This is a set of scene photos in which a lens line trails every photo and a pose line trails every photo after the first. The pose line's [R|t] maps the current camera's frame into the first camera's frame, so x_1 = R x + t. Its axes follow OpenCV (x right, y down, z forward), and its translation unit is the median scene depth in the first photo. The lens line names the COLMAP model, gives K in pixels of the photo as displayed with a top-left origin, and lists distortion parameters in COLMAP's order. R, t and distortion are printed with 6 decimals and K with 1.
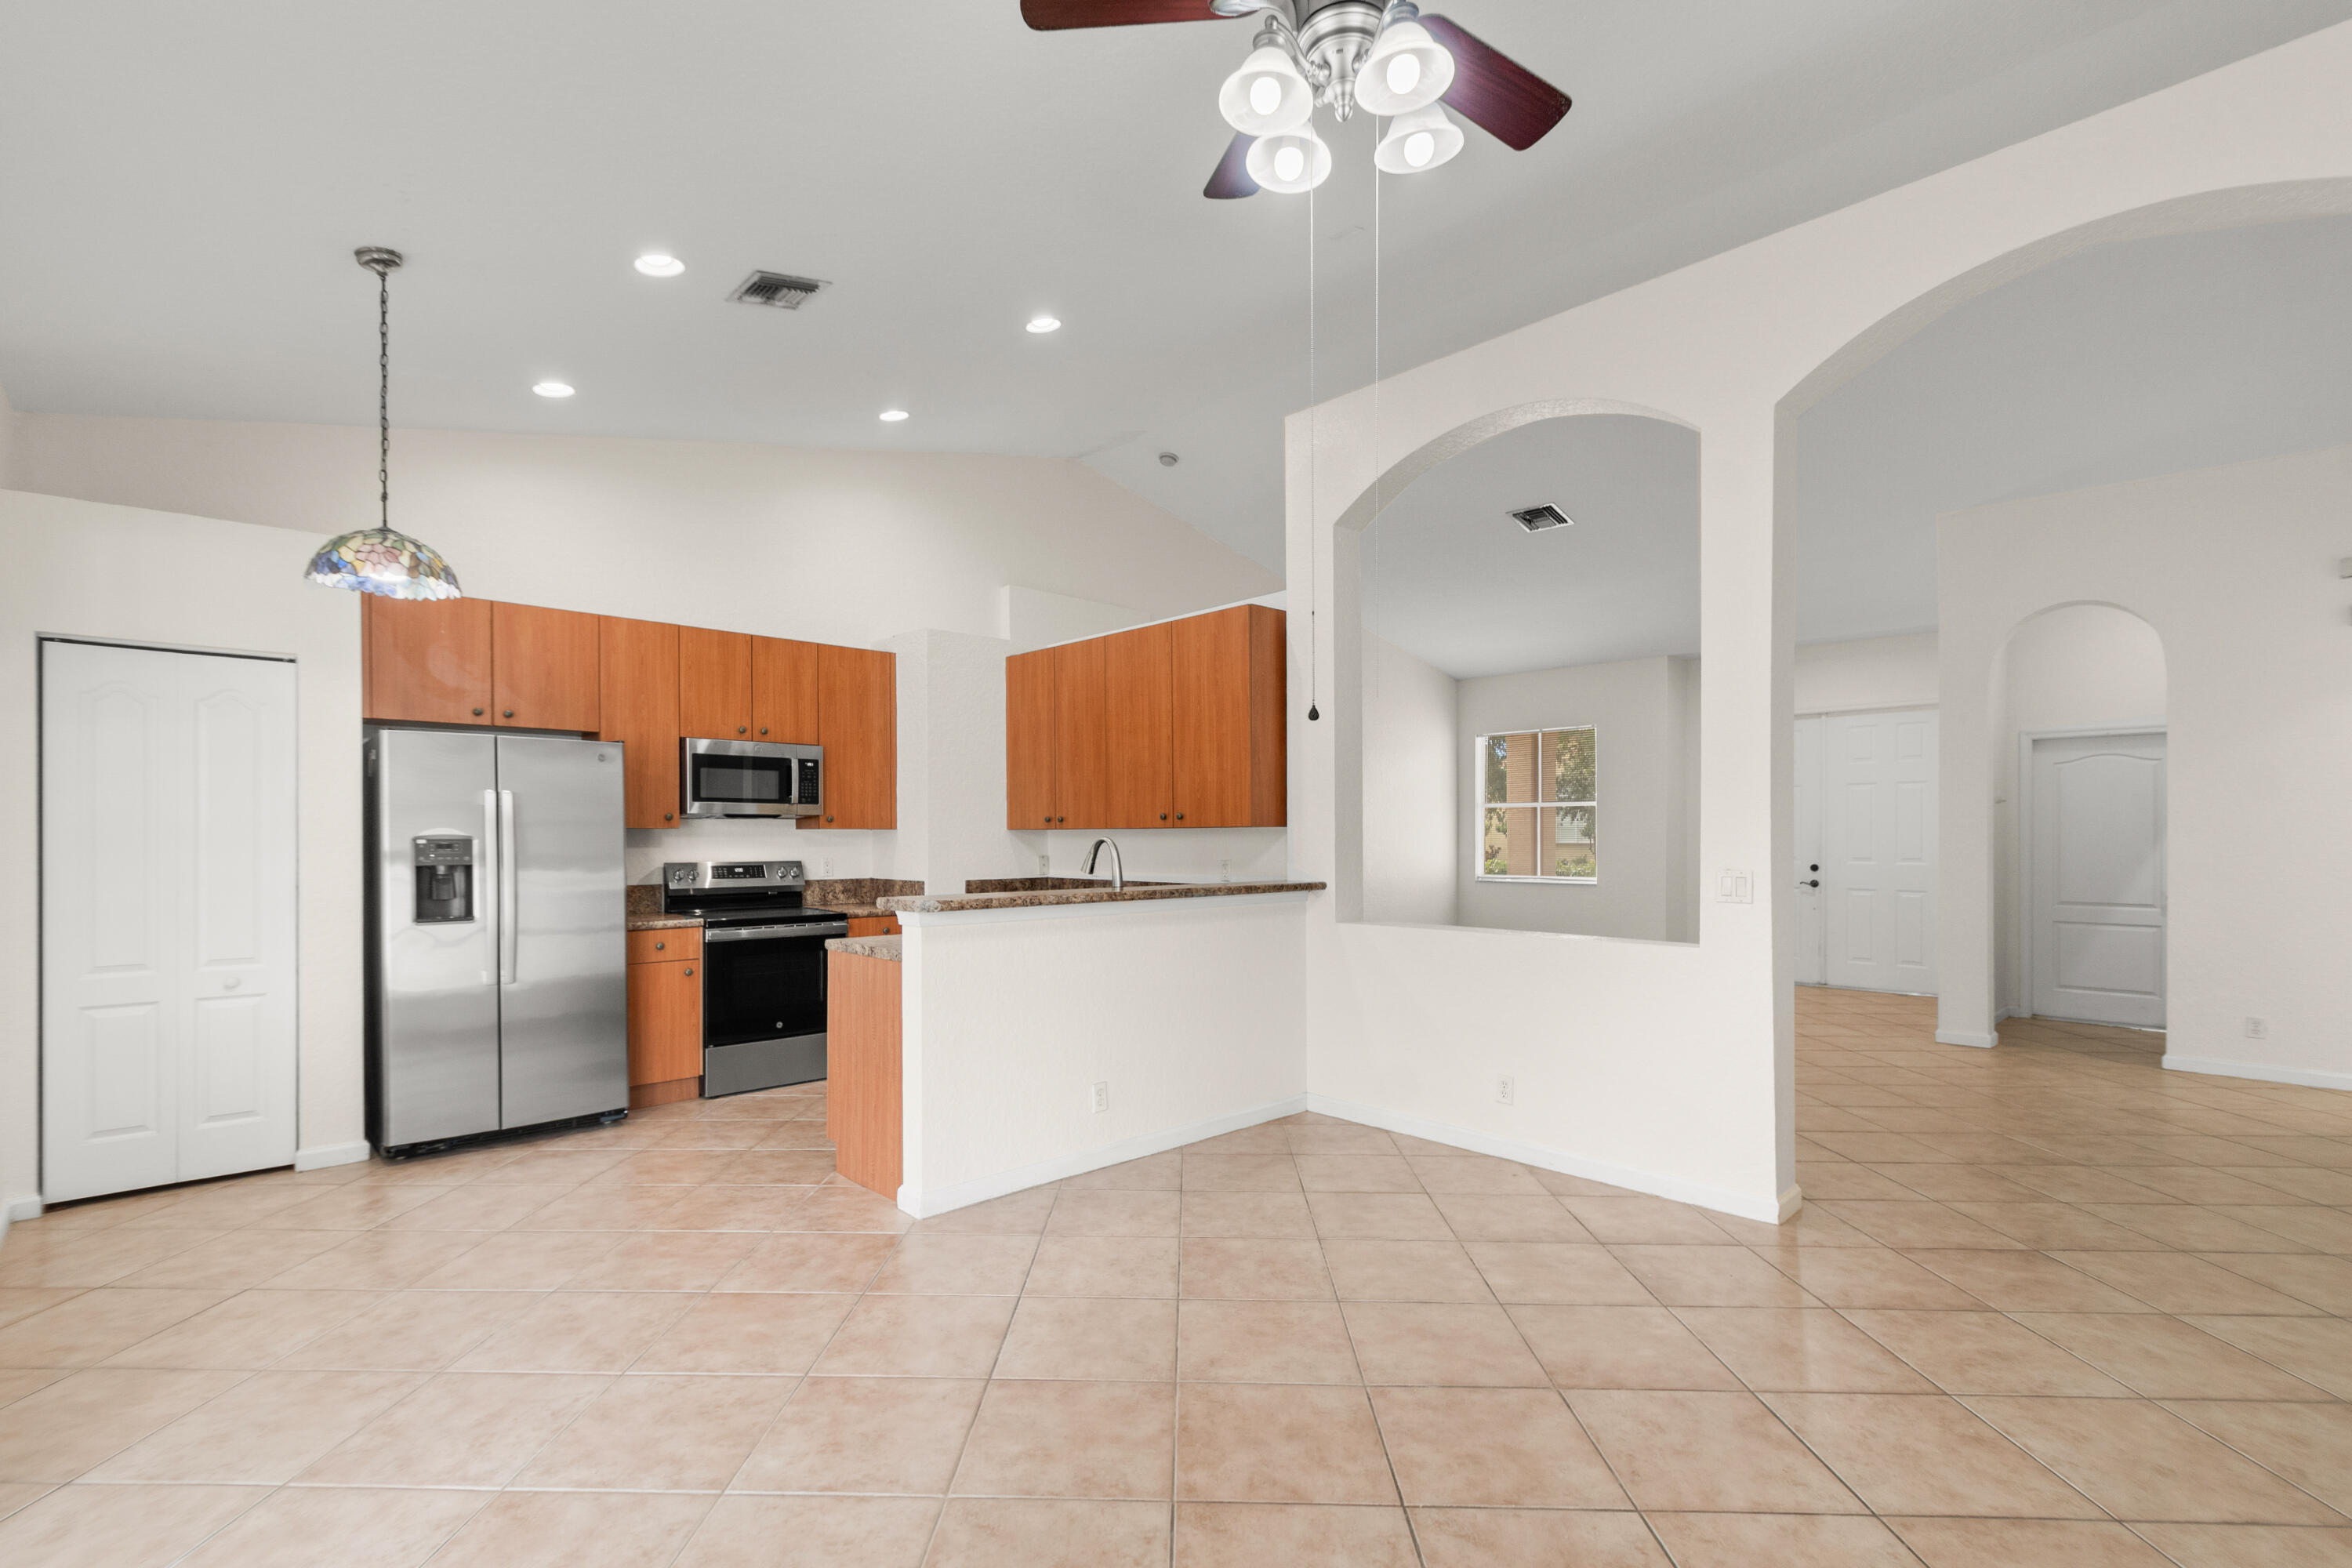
lens RADIAL K [[1041.5, 0, 1150.1], [0, 1041.5, 840.0], [0, 0, 1]] dist [0.006794, -0.005684]
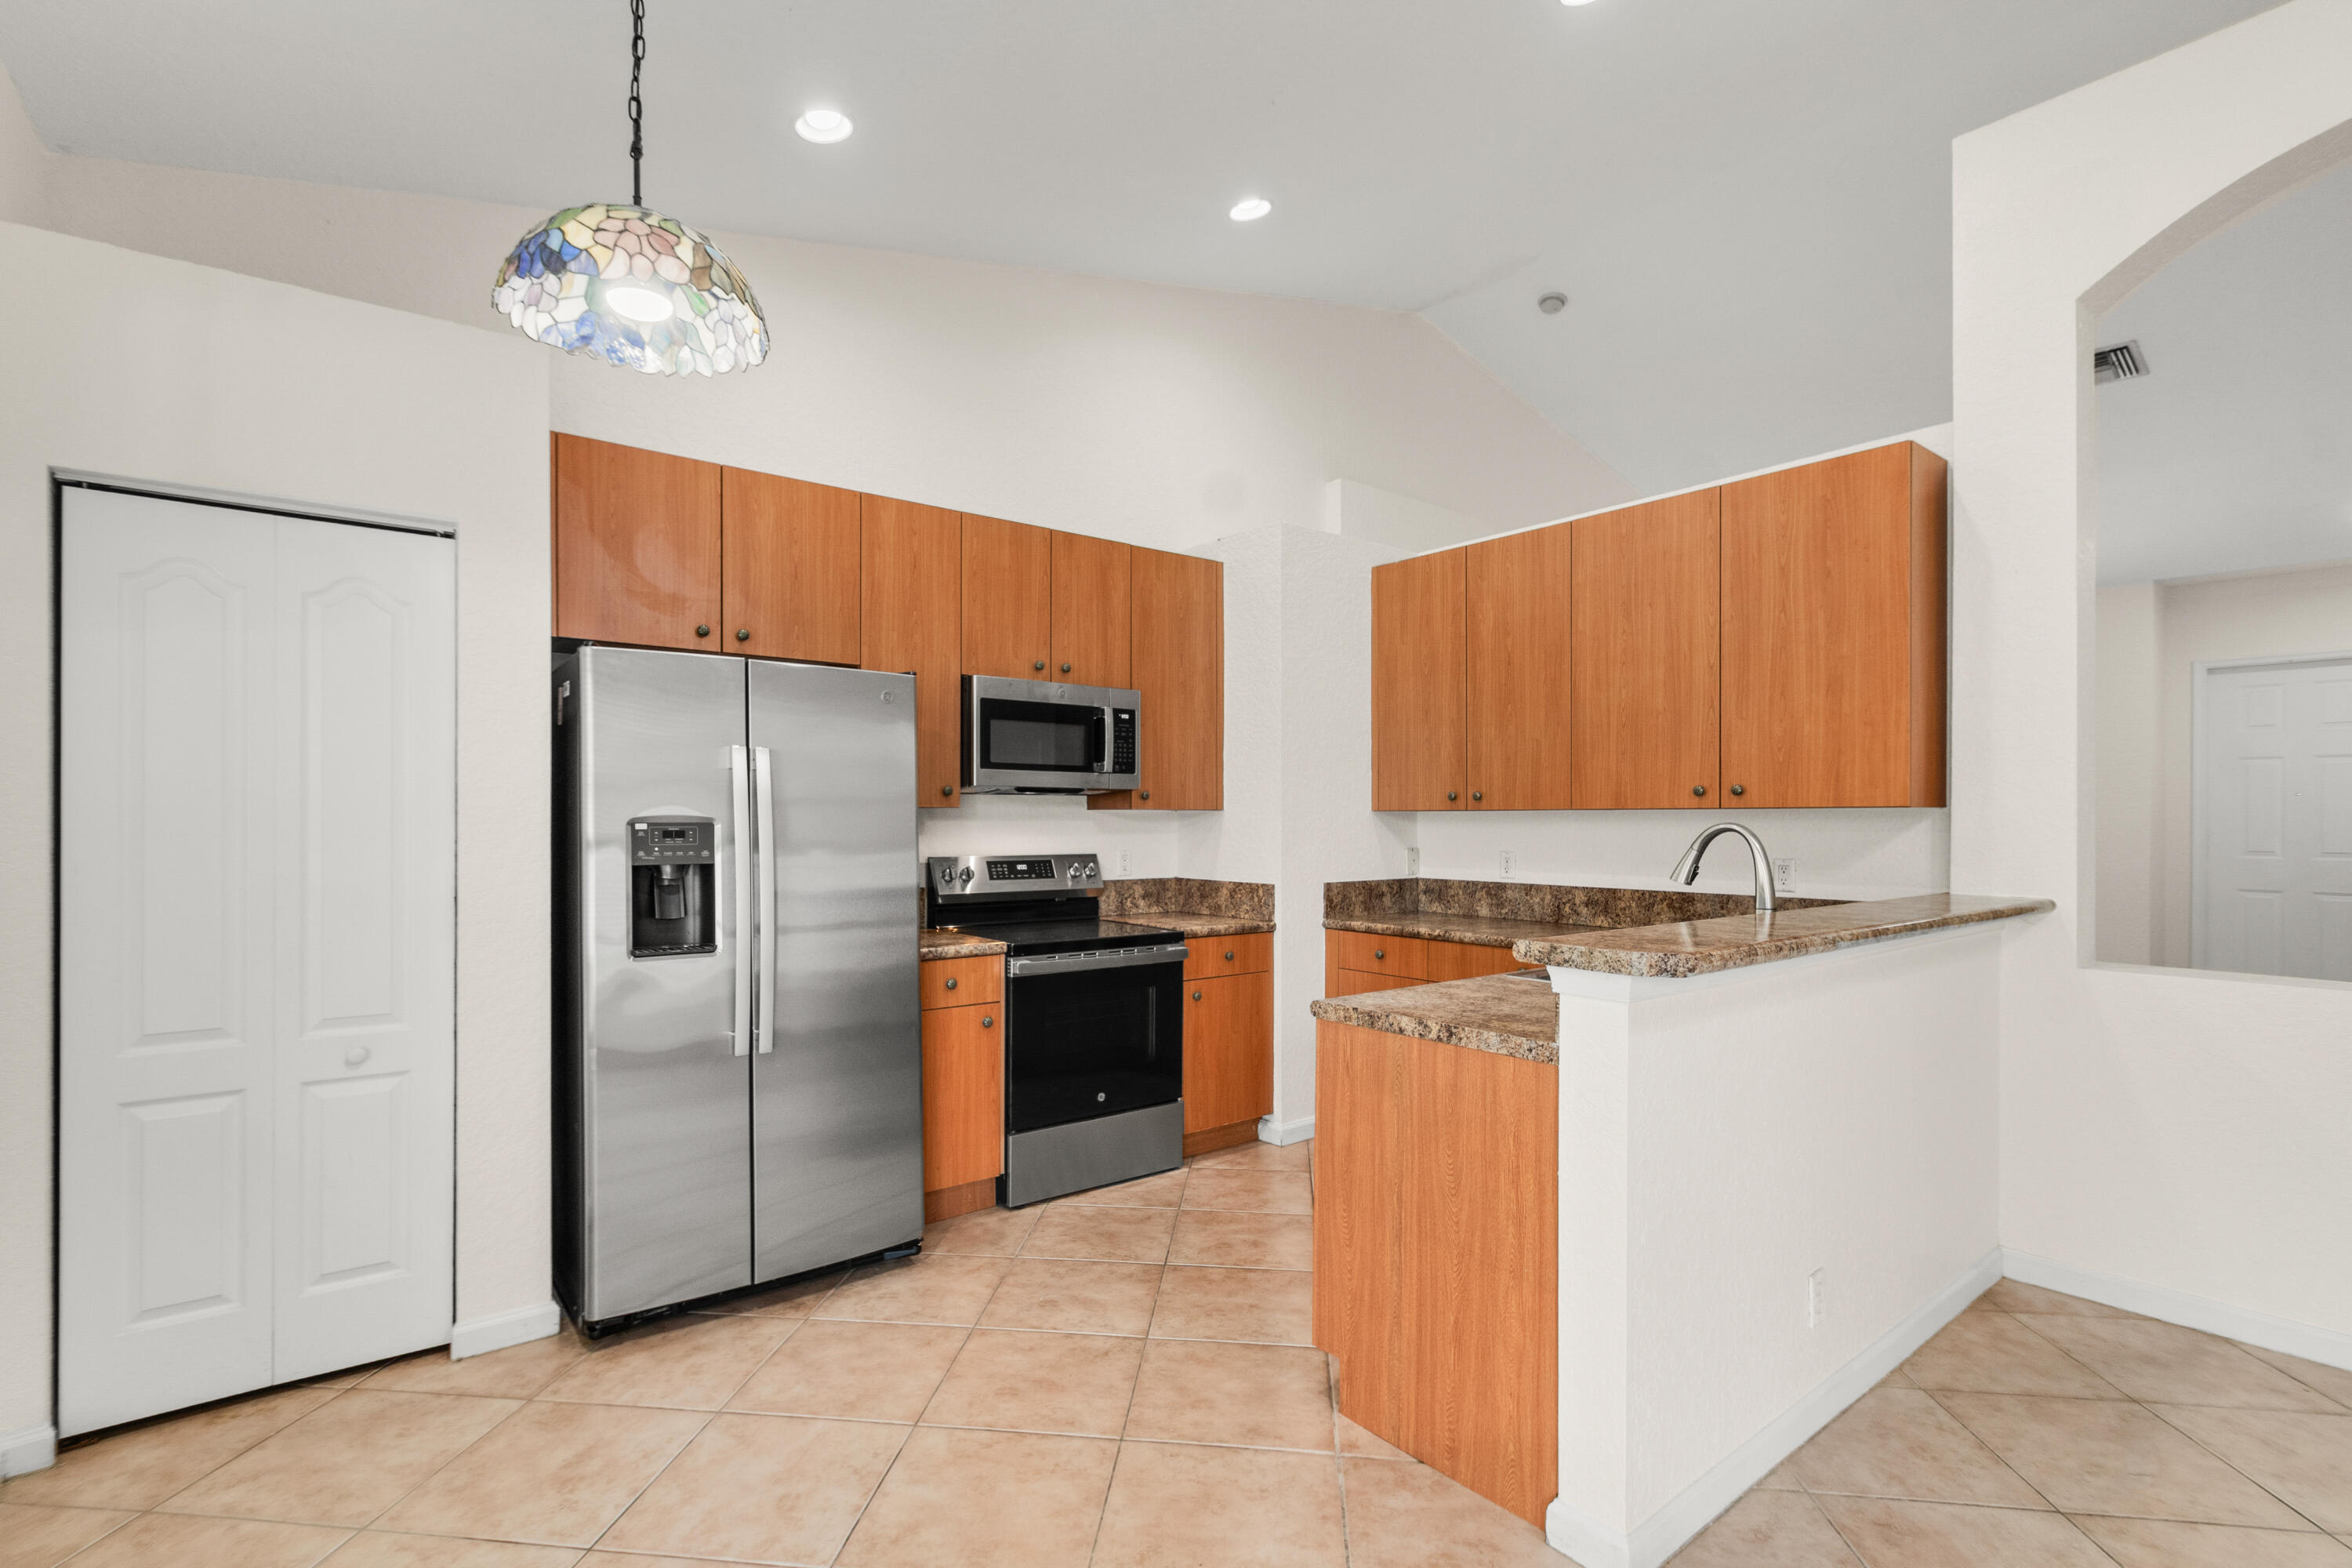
lens RADIAL K [[1072.7, 0, 1137.5], [0, 1072.7, 823.5], [0, 0, 1]] dist [-0.001953, -0.000876]
pose [[0.995381, 0.004354, -0.095901, -0.287845], [-0.004334, 0.999991, 0.000419, -0.001595], [0.095902, -0.000001, 0.995391, 0.330240]]
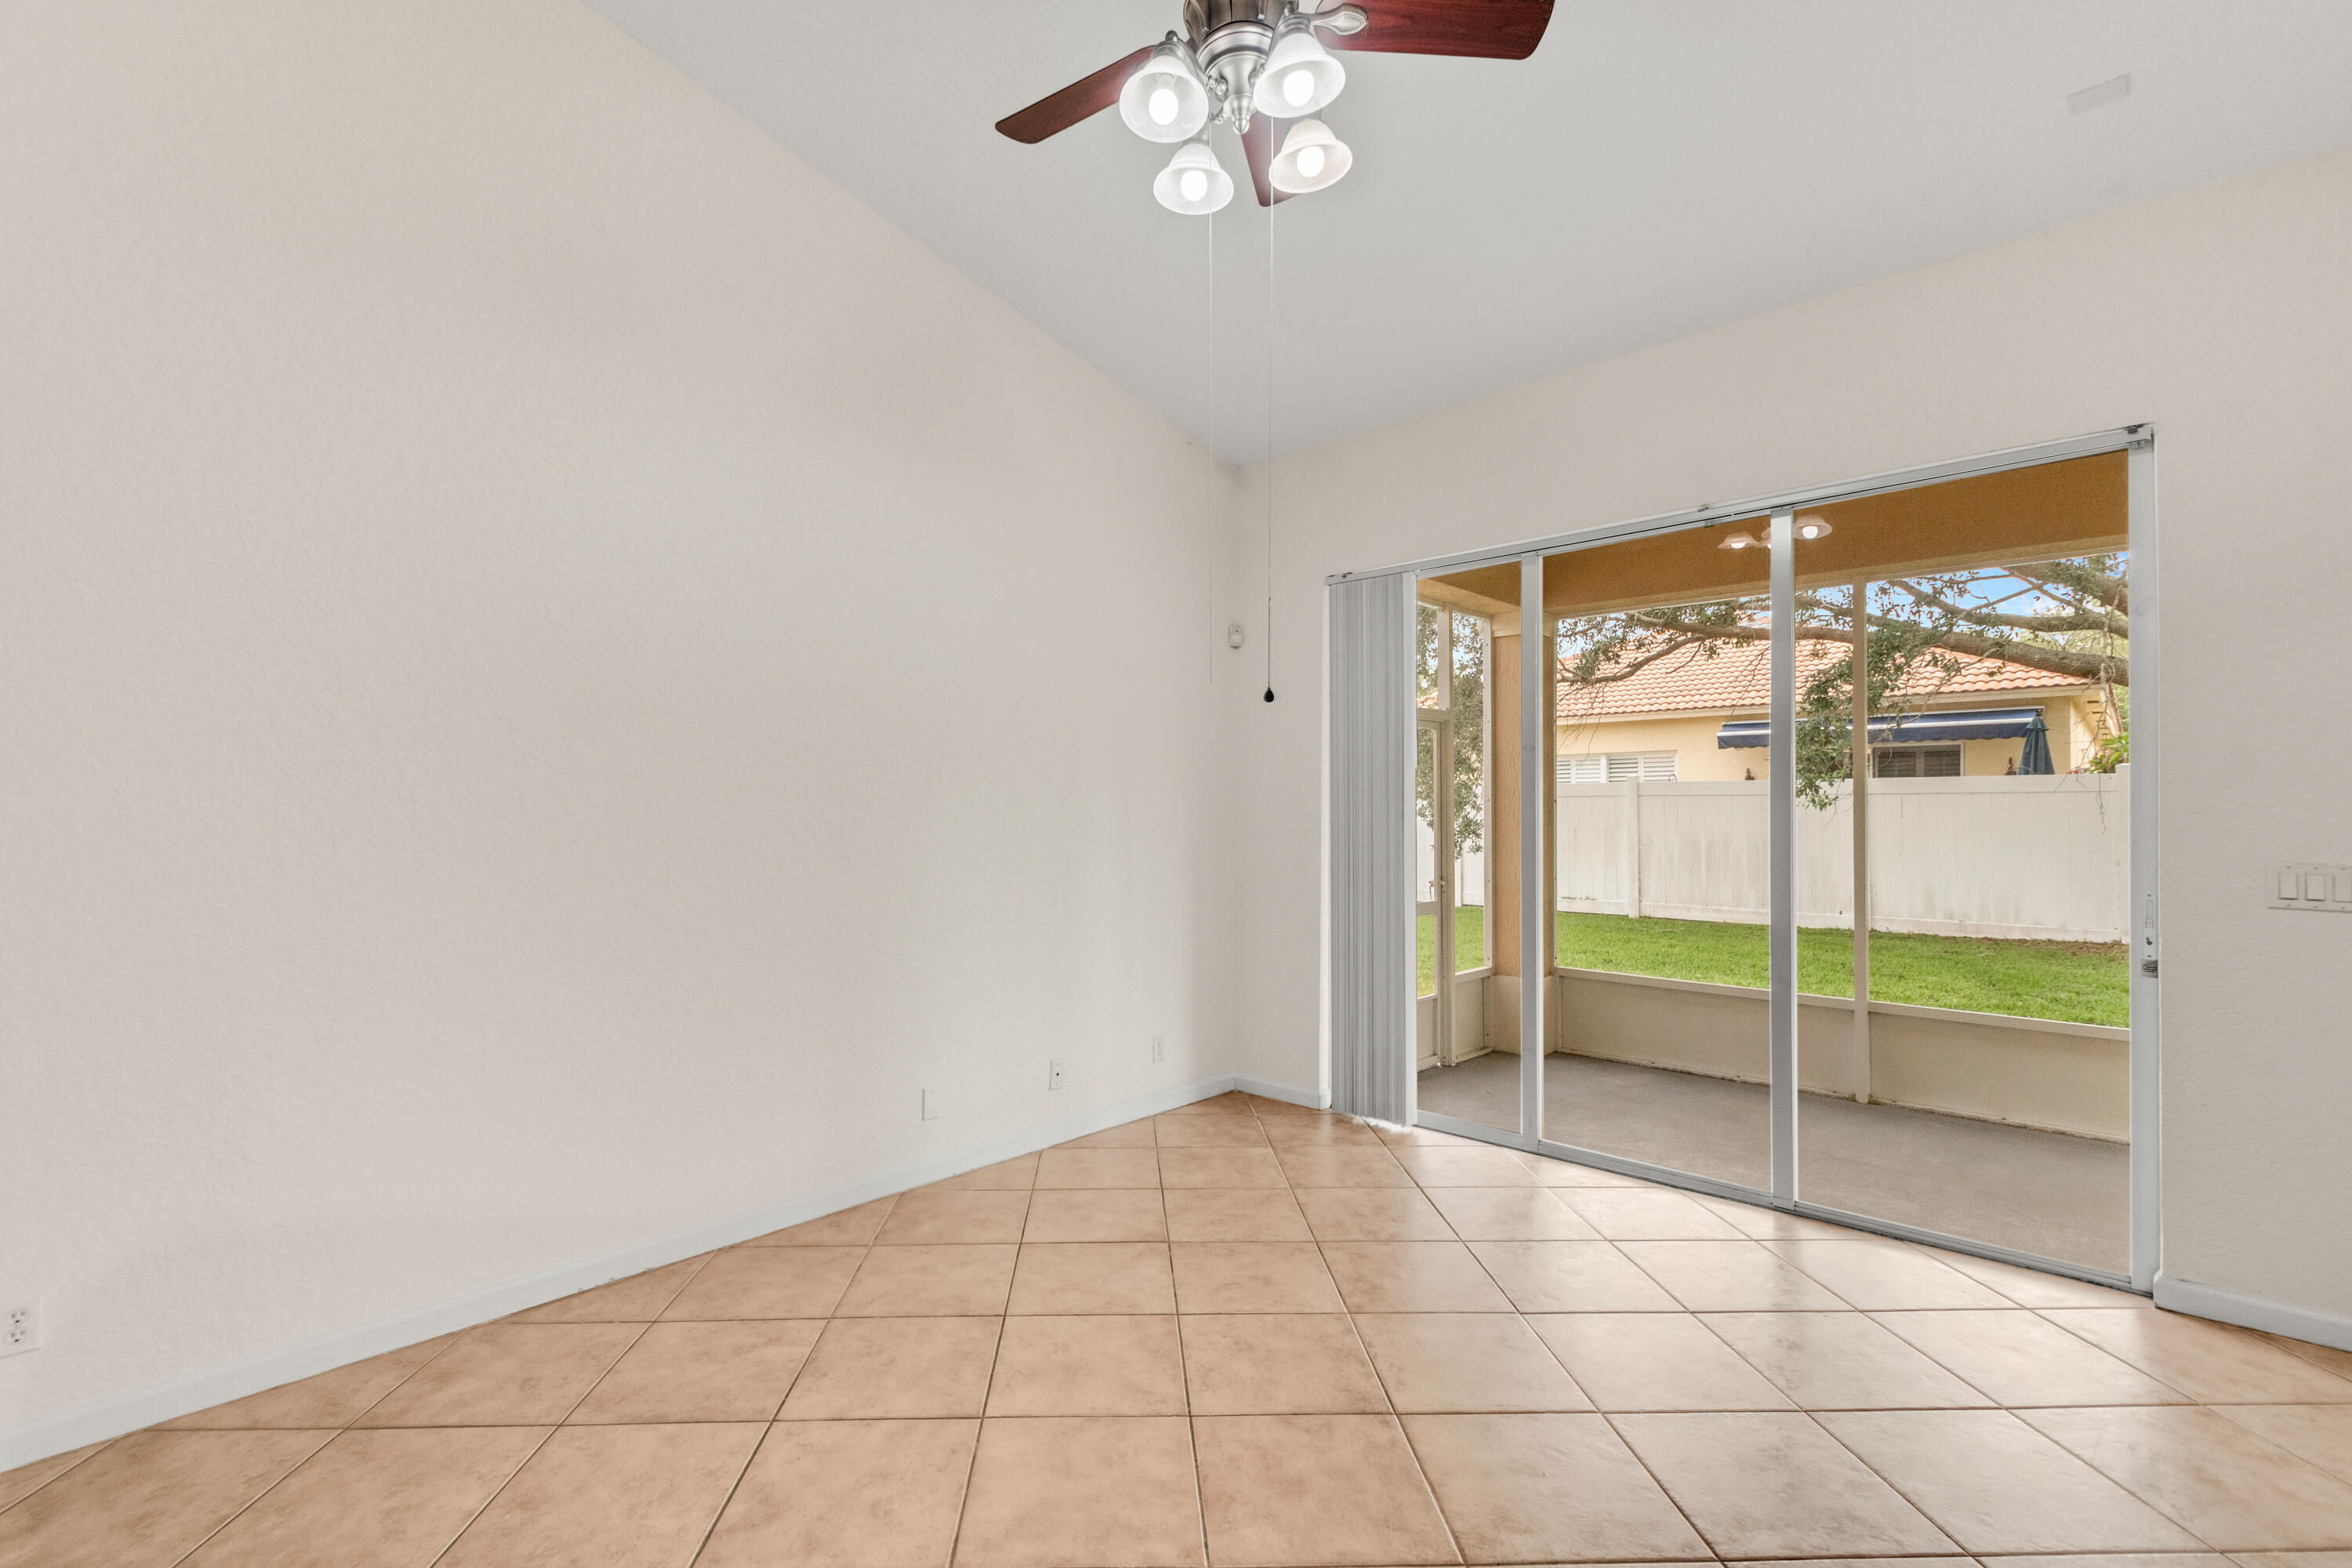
lens RADIAL K [[1053.1, 0, 1130.6], [0, 1053.1, 798.6], [0, 0, 1]] dist [0.001770, -0.000376]
pose [[-0.998478, 0.001611, -0.055131, 0.148830], [0.001731, 0.999996, -0.002117, -0.007448], [0.055128, -0.002210, -0.998477, 0.860082]]
